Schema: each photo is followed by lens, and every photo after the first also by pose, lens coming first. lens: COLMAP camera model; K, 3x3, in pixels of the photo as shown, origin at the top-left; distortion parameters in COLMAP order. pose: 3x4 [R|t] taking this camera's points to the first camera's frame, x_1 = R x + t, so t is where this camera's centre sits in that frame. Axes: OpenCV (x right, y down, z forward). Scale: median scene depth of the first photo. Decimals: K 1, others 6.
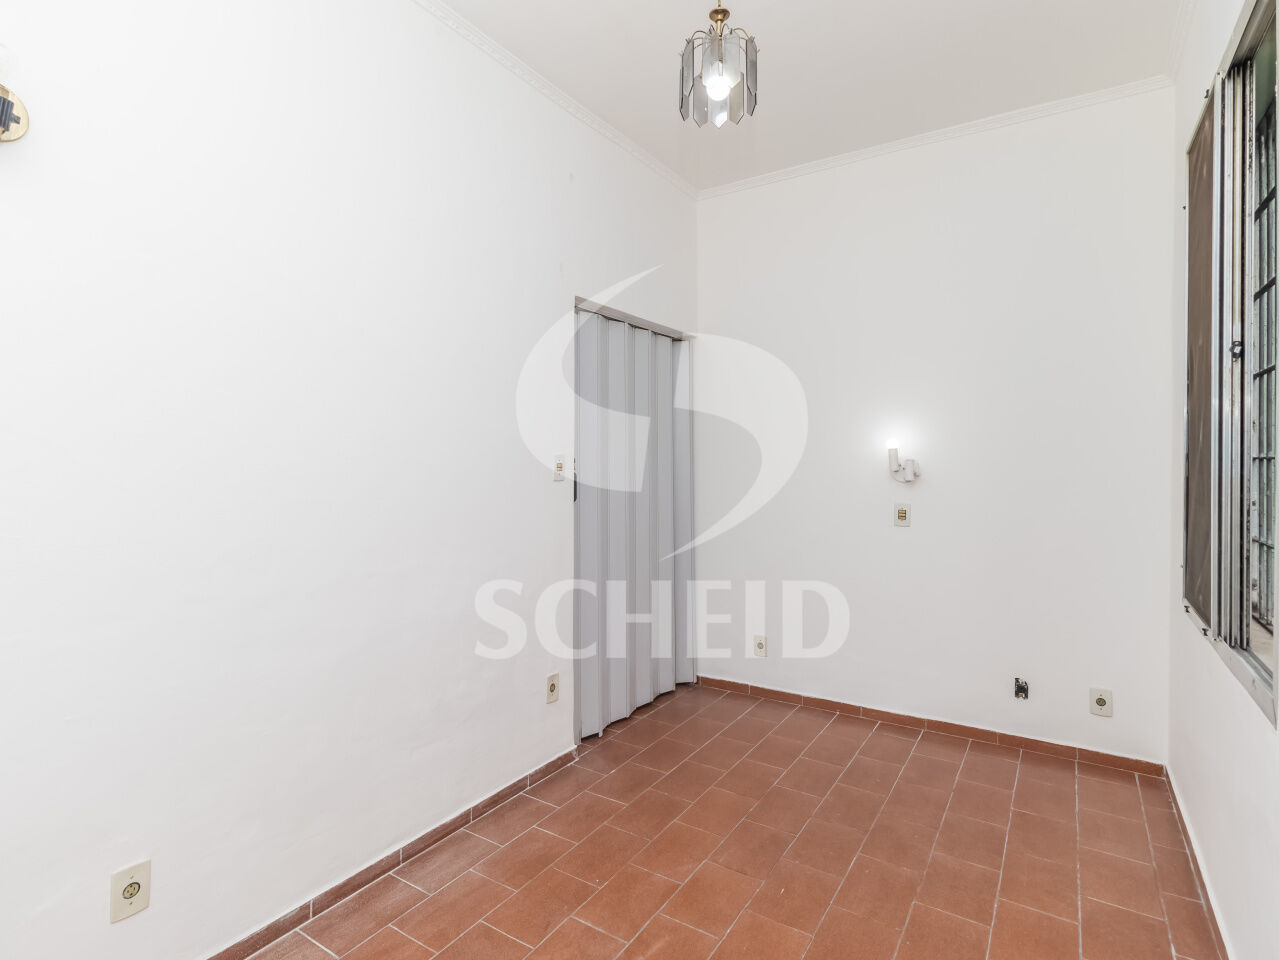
lens RADIAL K [[678.1, 0, 609.9], [0, 678.1, 452.0], [0, 0, 1]] dist [0.008038, 0.000264]
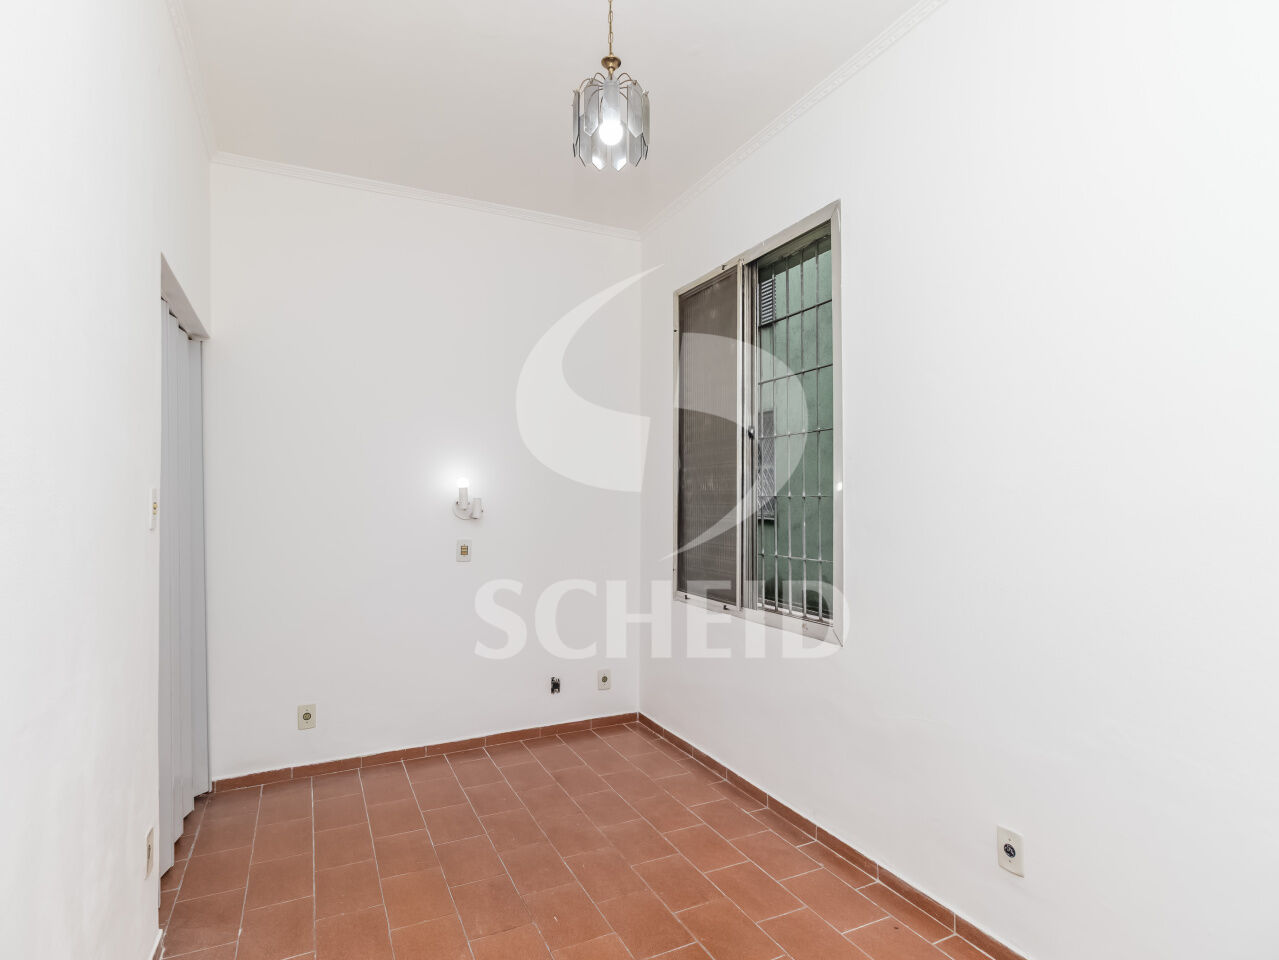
lens RADIAL K [[685.7, 0, 646.1], [0, 685.7, 485.7], [0, 0, 1]] dist [0.003690, 0.000386]
pose [[0.490949, 0.017713, 0.871008, -0.363224], [-0.011294, 0.999839, -0.013967, 0.003248], [-0.871115, -0.002980, 0.491070, 0.230400]]
